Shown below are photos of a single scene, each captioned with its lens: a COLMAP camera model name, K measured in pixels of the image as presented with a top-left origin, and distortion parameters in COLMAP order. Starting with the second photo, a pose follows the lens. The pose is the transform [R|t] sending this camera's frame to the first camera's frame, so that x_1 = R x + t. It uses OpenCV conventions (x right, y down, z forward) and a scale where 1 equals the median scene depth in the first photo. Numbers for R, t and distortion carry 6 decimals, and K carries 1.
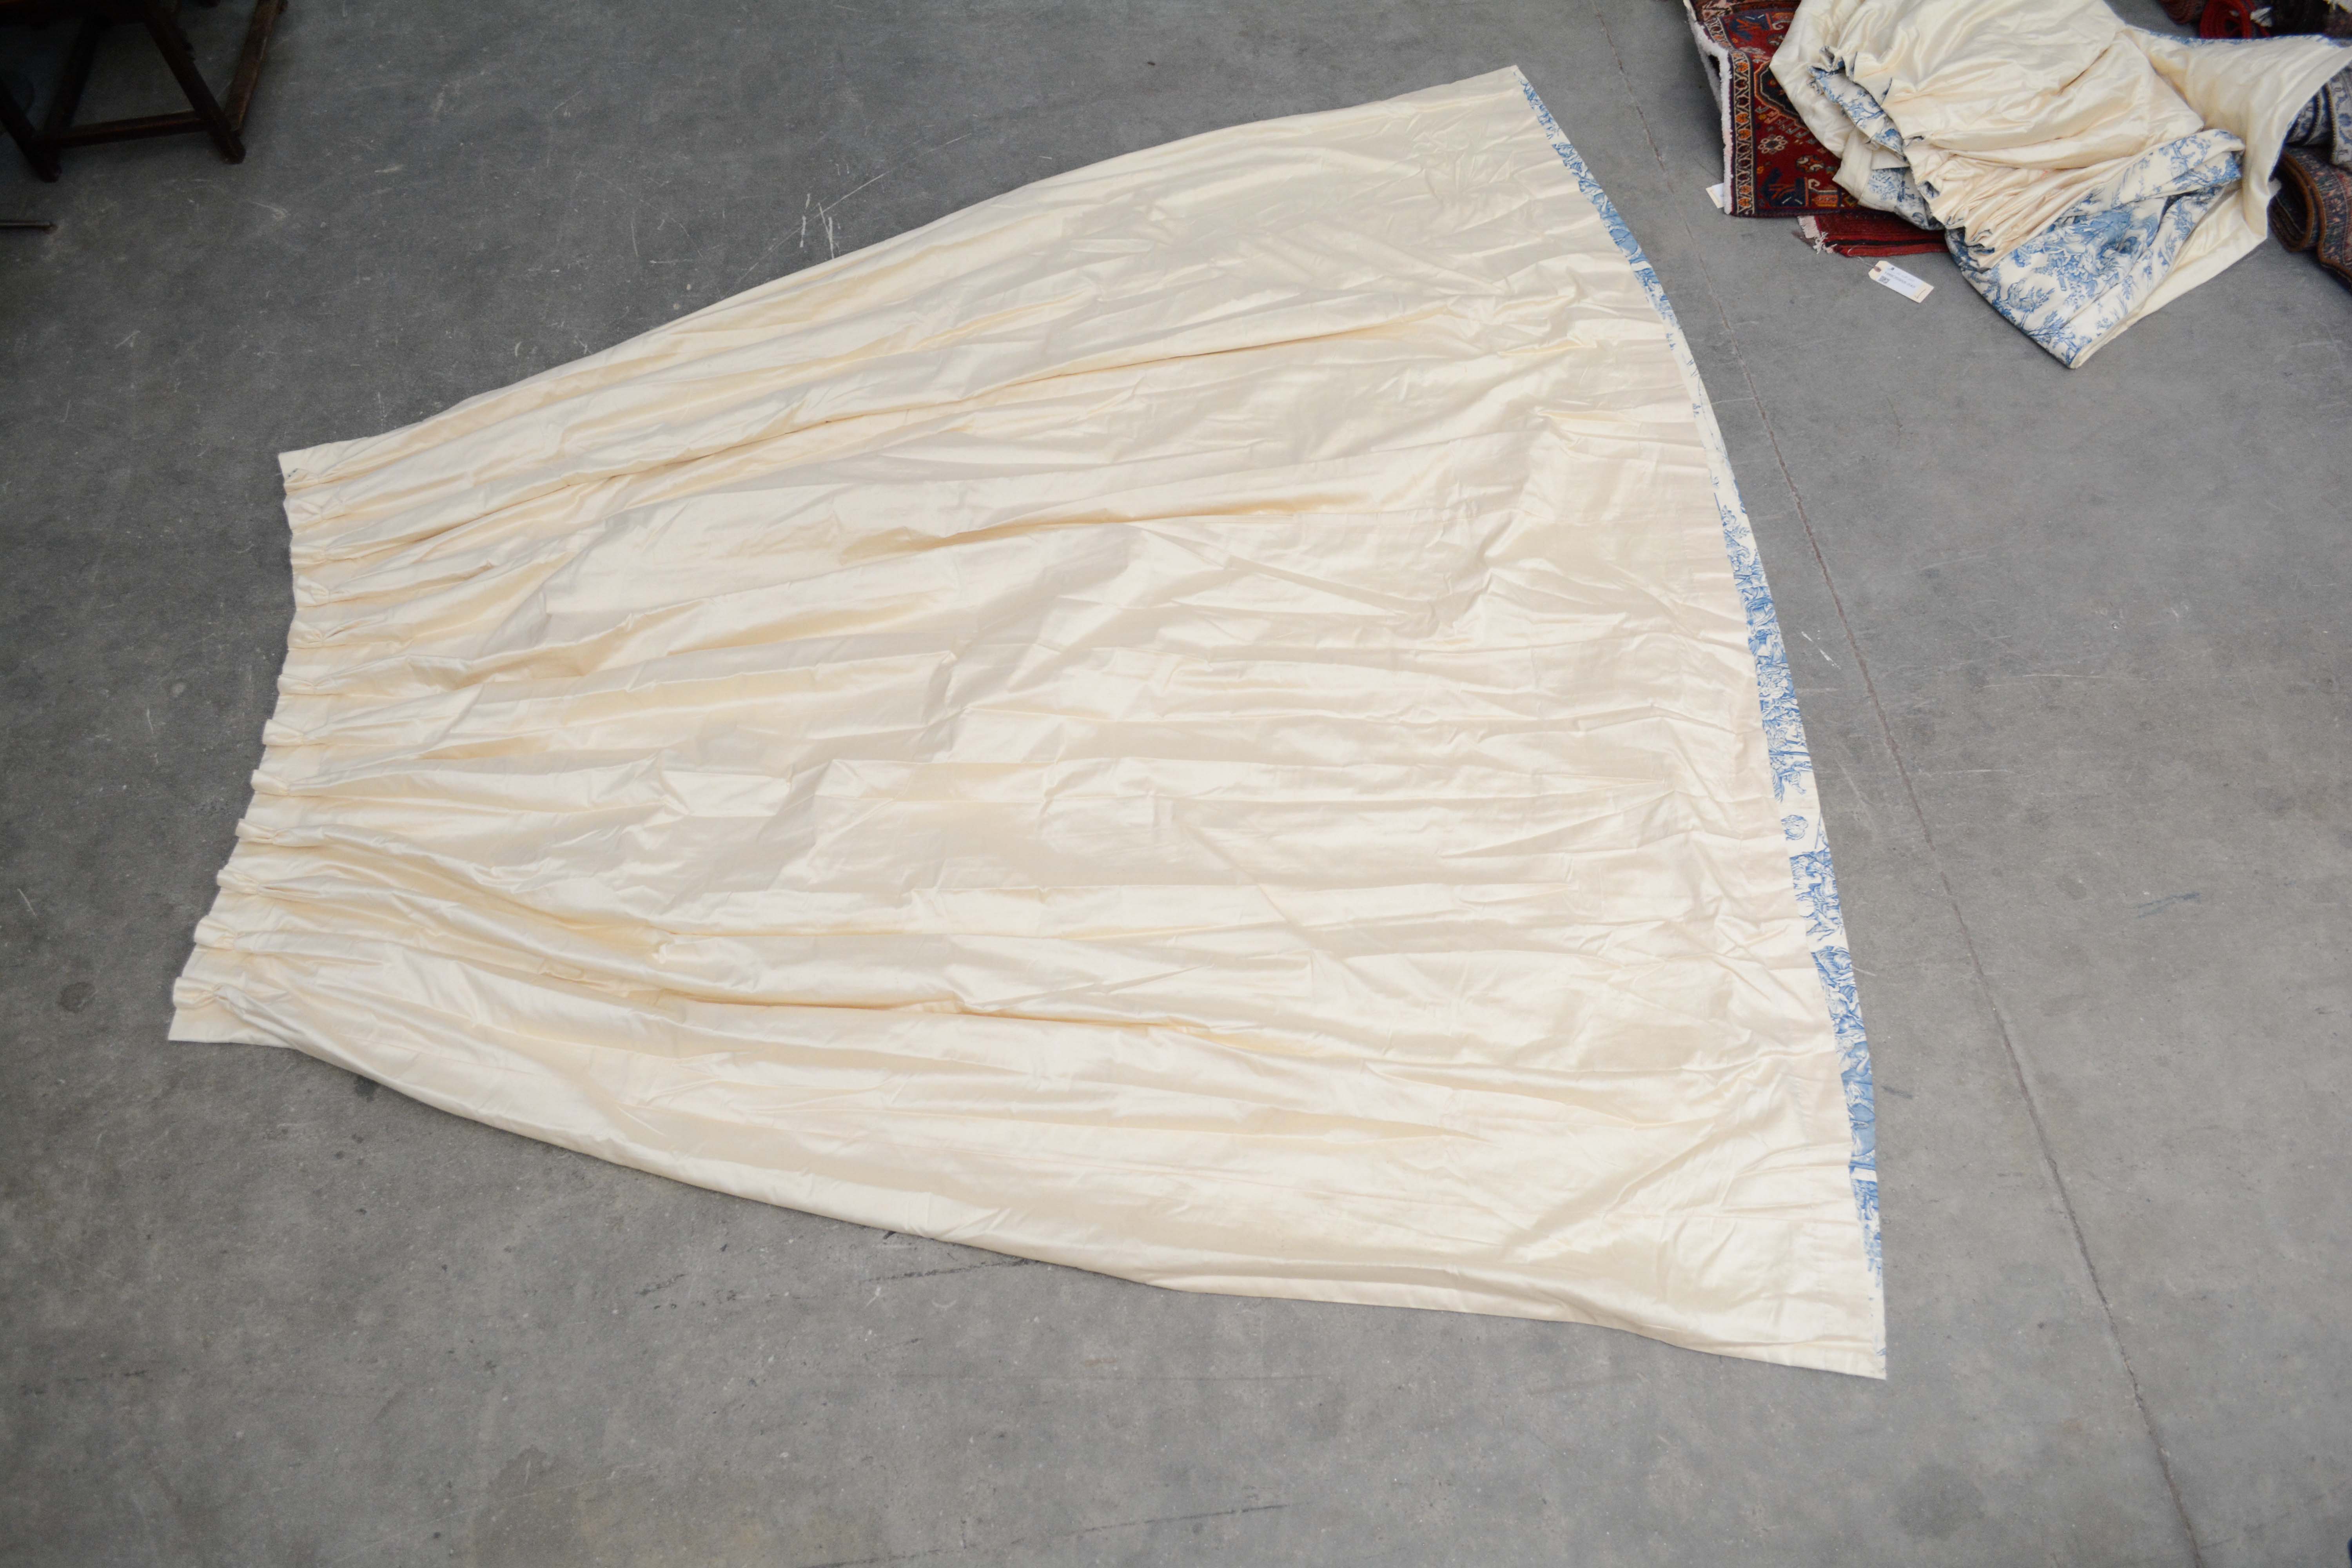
lens RADIAL K [[1818.0, 0, 1176.0], [0, 1818.0, 784.0], [0, 0, 1]] dist [-0.075456, 0.006443]
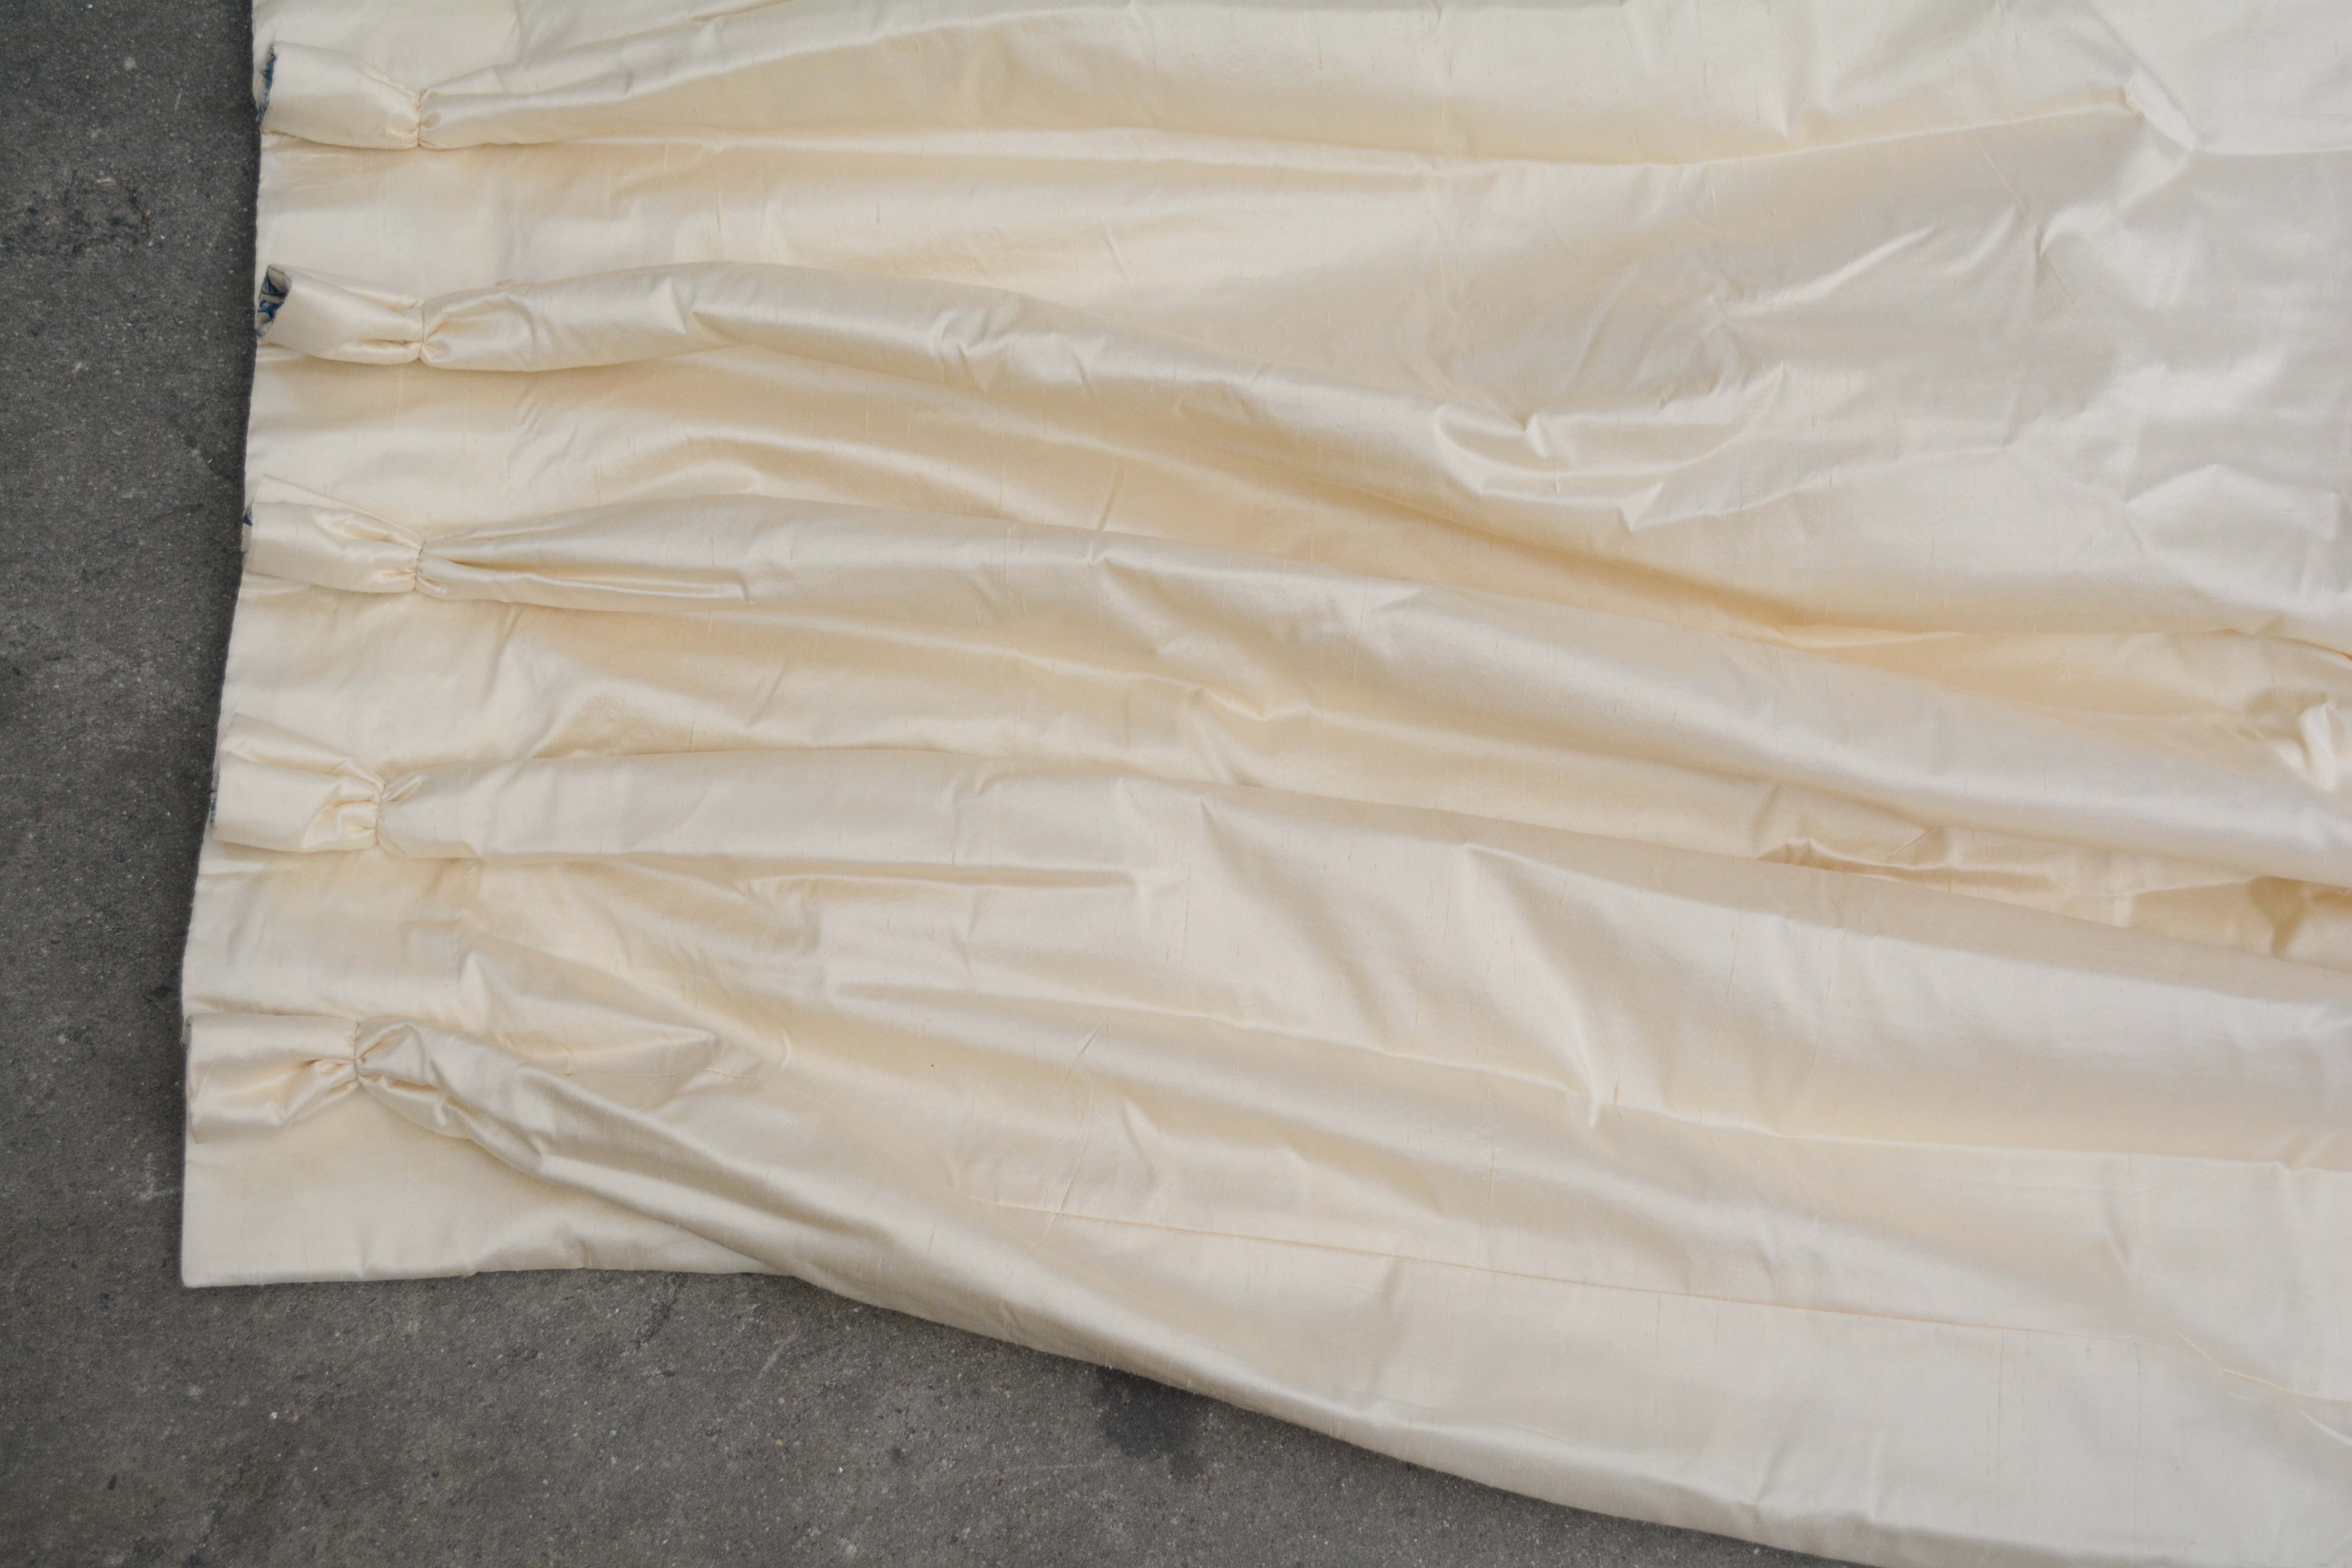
lens RADIAL K [[2905.2, 0, 1176.0], [0, 2905.2, 784.0], [0, 0, 1]] dist [-0.026021, -0.028050]
pose [[0.992338, -0.068368, 0.102911, -0.454423], [0.041055, 0.968080, 0.247257, -0.002529], [-0.116531, -0.241138, 0.963469, 0.616503]]
